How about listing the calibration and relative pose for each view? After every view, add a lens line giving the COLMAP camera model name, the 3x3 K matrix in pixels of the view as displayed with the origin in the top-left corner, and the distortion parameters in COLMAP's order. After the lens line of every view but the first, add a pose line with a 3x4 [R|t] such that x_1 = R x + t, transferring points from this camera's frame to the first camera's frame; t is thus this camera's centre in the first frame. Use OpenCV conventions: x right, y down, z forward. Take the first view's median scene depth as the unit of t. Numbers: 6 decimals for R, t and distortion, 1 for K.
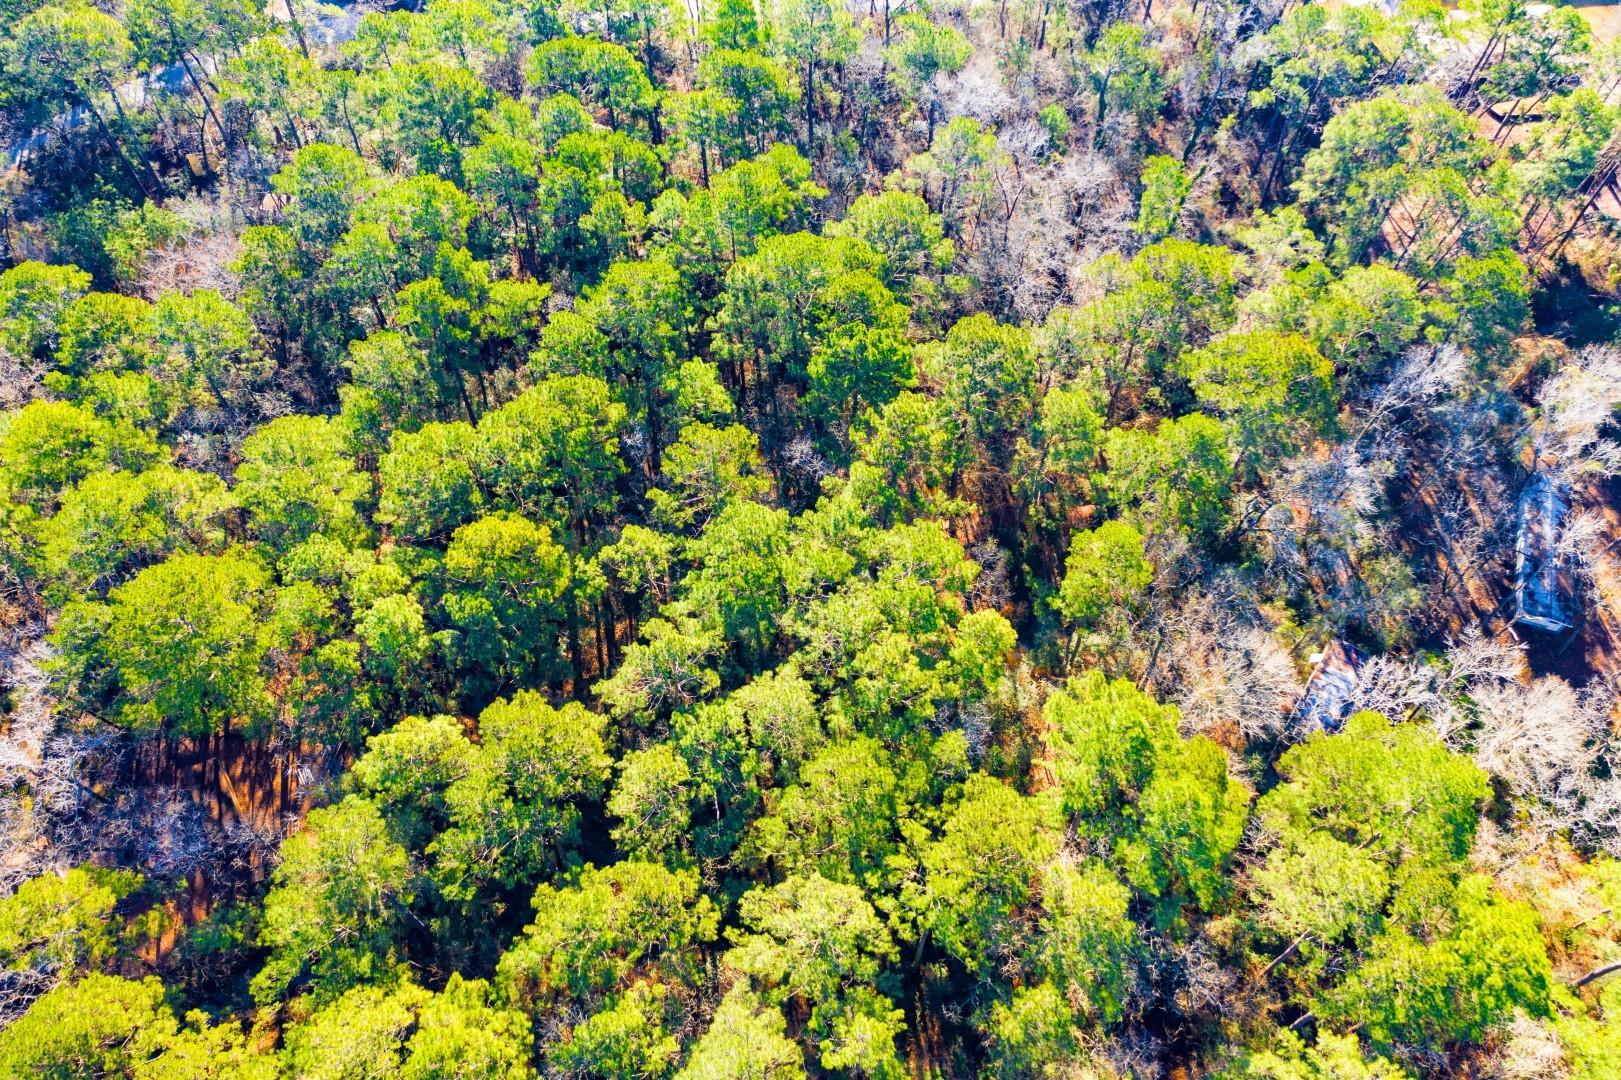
lens RADIAL K [[1305.5, 0, 810.5], [0, 1305.5, 540.0], [0, 0, 1]] dist [0.005018, 0.008071]
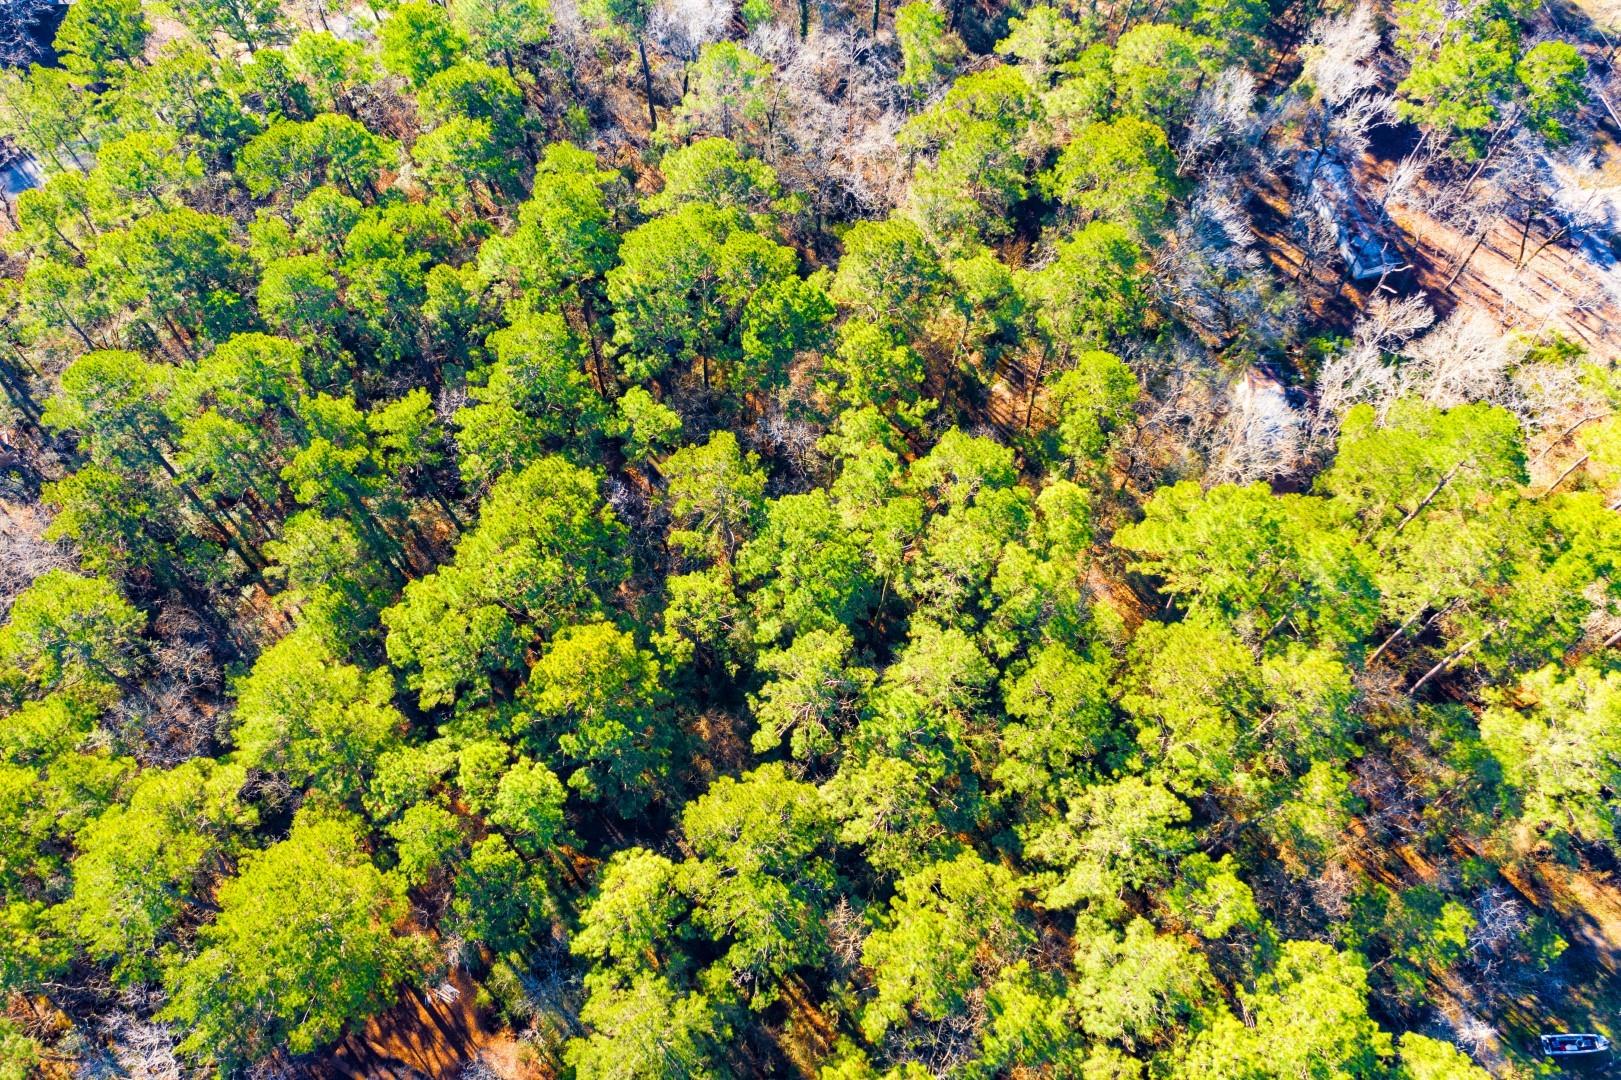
lens RADIAL K [[1305.5, 0, 810.5], [0, 1305.5, 540.0], [0, 0, 1]] dist [0.005018, 0.008071]
pose [[0.850886, -0.468837, 0.237035, -0.270721], [0.448917, 0.883240, 0.135501, -0.122270], [-0.272886, -0.008887, 0.962005, 0.066096]]
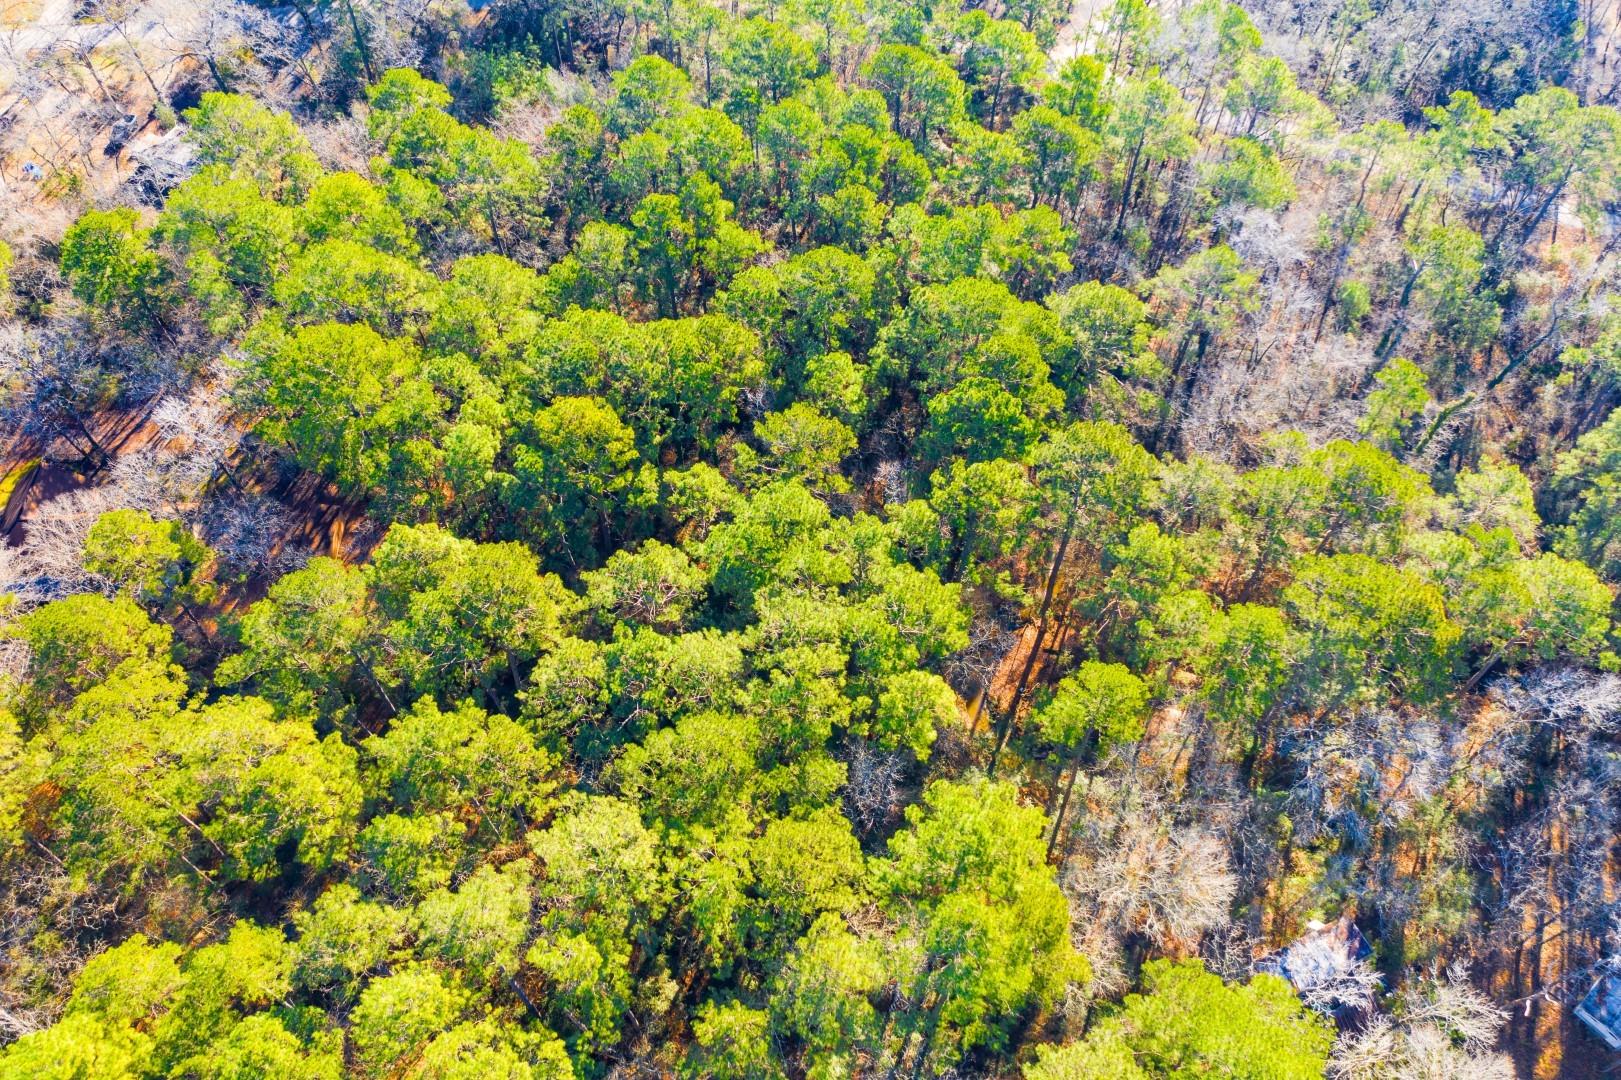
lens RADIAL K [[1305.5, 0, 810.5], [0, 1305.5, 540.0], [0, 0, 1]] dist [0.005018, 0.008071]
pose [[0.855997, 0.428431, -0.289338, 0.274527], [-0.441667, 0.896923, 0.021441, -0.016362], [0.268700, 0.109437, 0.956987, 0.014346]]
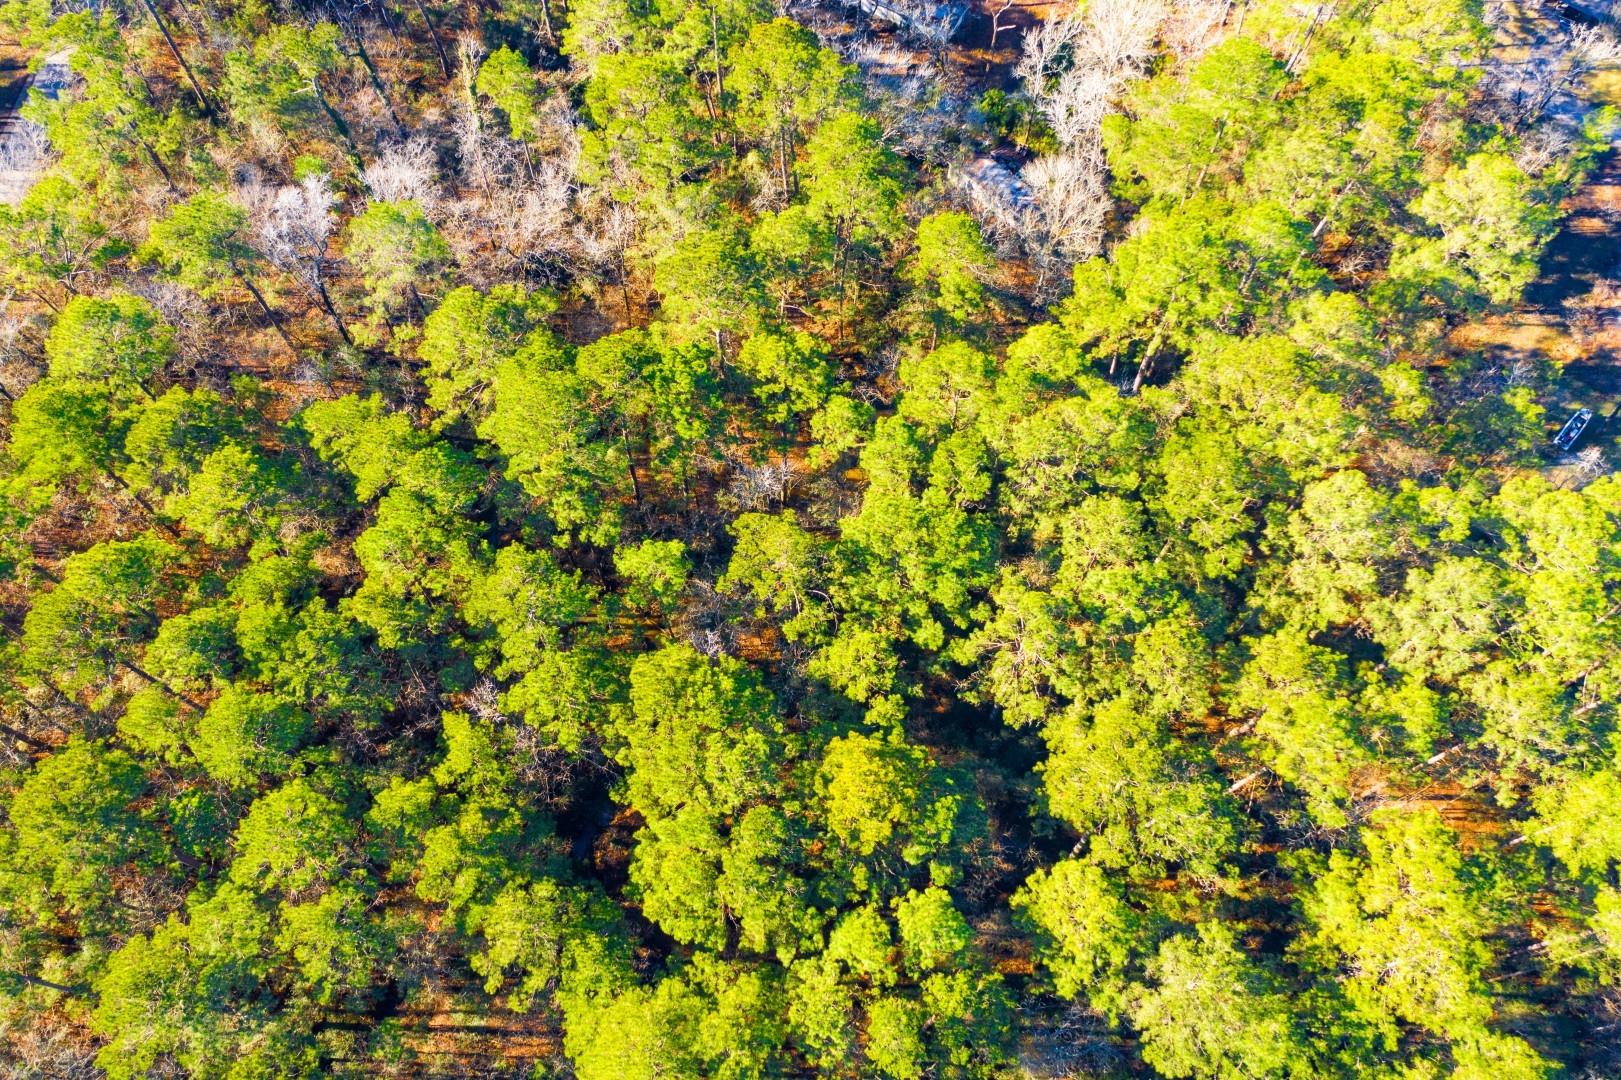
lens RADIAL K [[1305.5, 0, 810.5], [0, 1305.5, 540.0], [0, 0, 1]] dist [0.005018, 0.008071]
pose [[0.198058, -0.892933, 0.404281, -0.437584], [0.834885, 0.369778, 0.407714, -0.426404], [-0.513556, 0.256777, 0.818735, 0.252543]]
